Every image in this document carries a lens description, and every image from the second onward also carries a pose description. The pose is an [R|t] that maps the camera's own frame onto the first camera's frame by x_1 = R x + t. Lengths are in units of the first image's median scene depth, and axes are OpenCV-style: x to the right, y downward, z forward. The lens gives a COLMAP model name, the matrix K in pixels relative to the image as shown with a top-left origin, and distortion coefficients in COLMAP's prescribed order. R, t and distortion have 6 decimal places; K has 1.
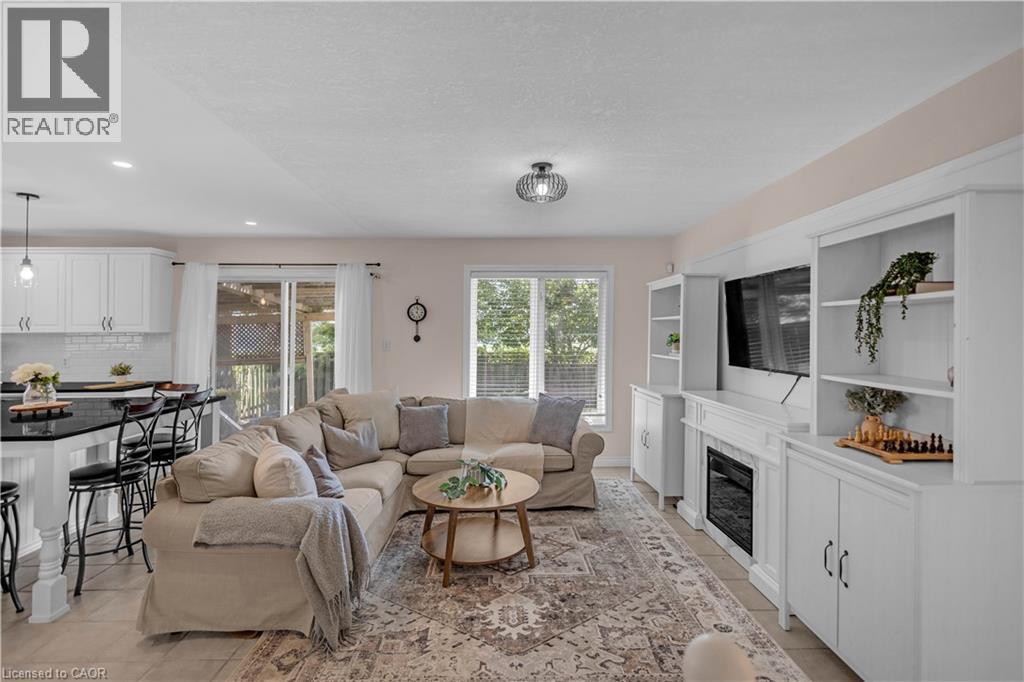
lens RADIAL K [[471.5, 0, 507.1], [0, 471.5, 333.2], [0, 0, 1]] dist [0.002162, -0.000485]
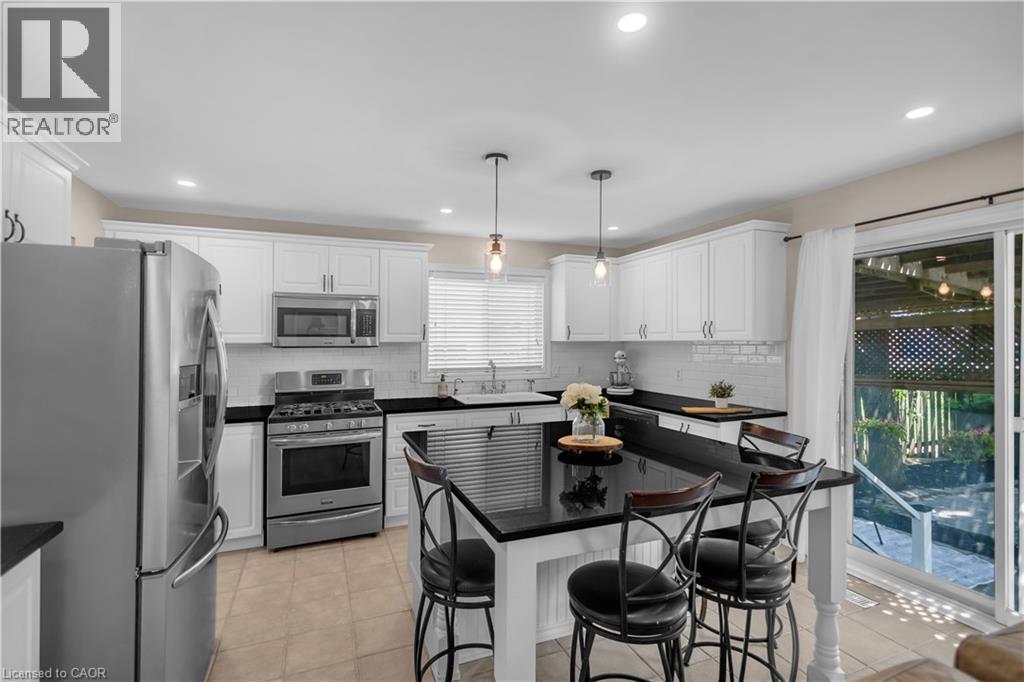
lens RADIAL K [[471.5, 0, 507.1], [0, 471.5, 333.2], [0, 0, 1]] dist [0.002162, -0.000485]
pose [[0.345930, -0.013146, -0.938168, -0.282762], [-0.000366, 0.999900, -0.014146, -0.004058], [0.938260, 0.005237, 0.345890, 0.522263]]
